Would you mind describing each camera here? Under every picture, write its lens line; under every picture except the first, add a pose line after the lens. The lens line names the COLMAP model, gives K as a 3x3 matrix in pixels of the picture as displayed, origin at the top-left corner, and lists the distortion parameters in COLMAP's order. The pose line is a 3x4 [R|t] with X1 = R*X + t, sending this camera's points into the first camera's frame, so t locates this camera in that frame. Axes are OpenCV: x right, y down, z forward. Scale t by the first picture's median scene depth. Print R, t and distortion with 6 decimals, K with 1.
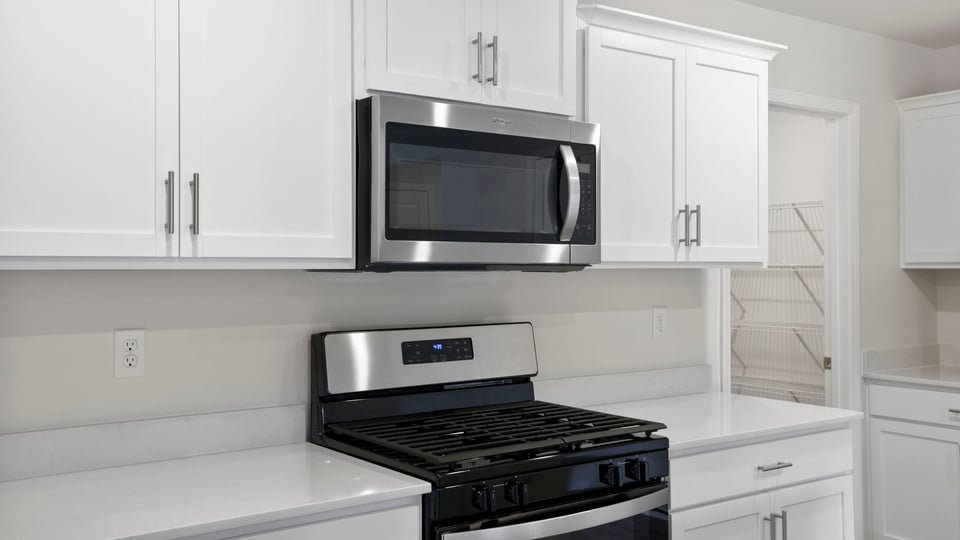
lens RADIAL K [[917.3, 0, 484.7], [0, 917.3, 265.5], [0, 0, 1]] dist [0.074682, 0.000000]
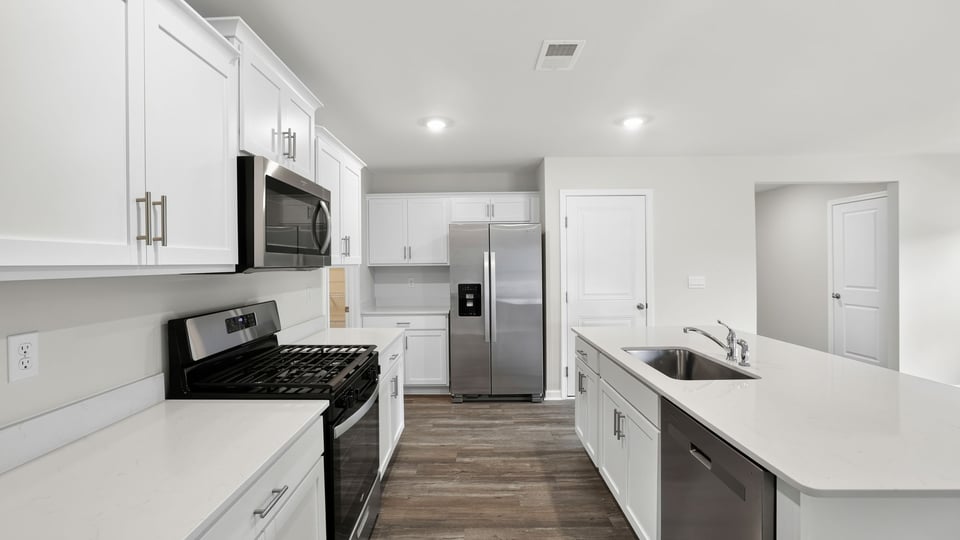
lens RADIAL K [[416.5, 0, 467.3], [0, 416.5, 267.5], [0, 0, 1]] dist [-0.016954, 0.000377]
pose [[0.609449, -0.013272, 0.792714, -0.380754], [0.005007, 0.999904, 0.012891, -0.008352], [-0.792809, -0.003887, 0.609458, 0.274813]]
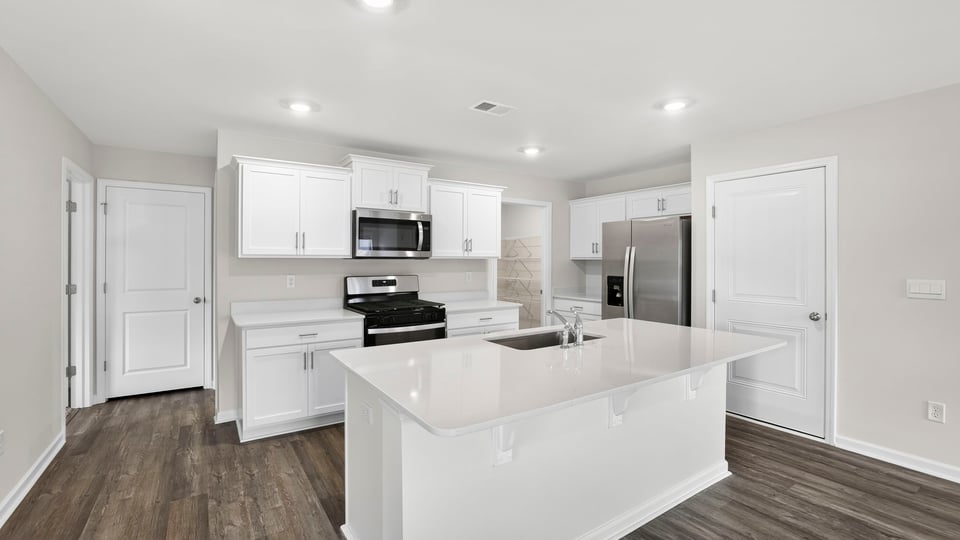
lens RADIAL K [[422.7, 0, 473.1], [0, 422.7, 269.5], [0, 0, 1]] dist [-0.007013, 0.001941]
pose [[0.998766, 0.005221, -0.049388, 0.354339], [-0.003919, 0.999643, 0.026440, 0.001916], [0.049508, -0.026214, 0.998430, -0.526585]]
